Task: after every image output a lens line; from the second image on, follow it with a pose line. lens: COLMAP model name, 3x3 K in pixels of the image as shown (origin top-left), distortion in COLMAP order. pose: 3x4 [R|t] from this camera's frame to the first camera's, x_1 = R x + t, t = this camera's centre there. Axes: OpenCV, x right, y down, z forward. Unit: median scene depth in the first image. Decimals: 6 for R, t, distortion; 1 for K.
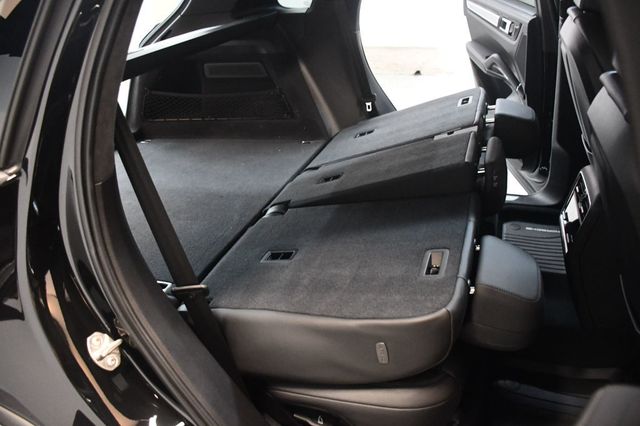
lens RADIAL K [[484.6, 0, 319.9], [0, 484.6, 214.4], [0, 0, 1]] dist [-0.121761, 0.035109]
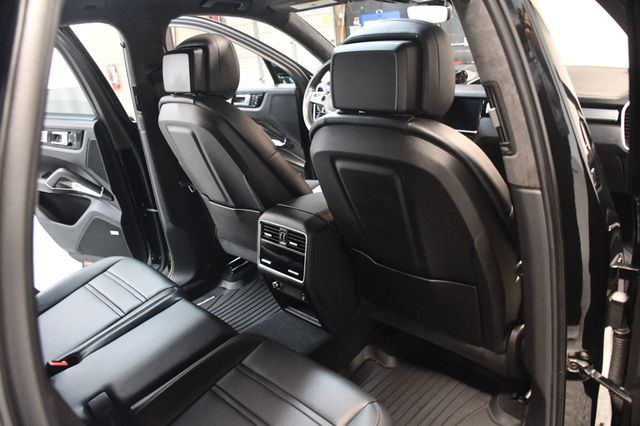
lens RADIAL K [[484.6, 0, 319.7], [0, 484.6, 213.8], [0, 0, 1]] dist [-0.121761, 0.035109]
pose [[0.452620, -0.294130, 0.841797, -0.228890], [0.487102, 0.872292, 0.042878, -0.055817], [-0.746904, 0.390634, 0.538088, 0.163524]]
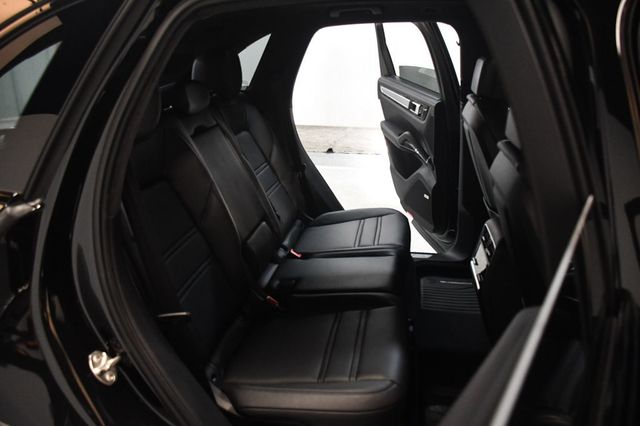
lens RADIAL K [[484.6, 0, 319.8], [0, 484.6, 211.1], [0, 0, 1]] dist [-0.121761, 0.035109]
pose [[0.983107, 0.010142, 0.182749, -0.058770], [0.019654, 0.986841, -0.160494, 0.041408], [-0.181972, 0.161374, 0.969971, -0.084795]]
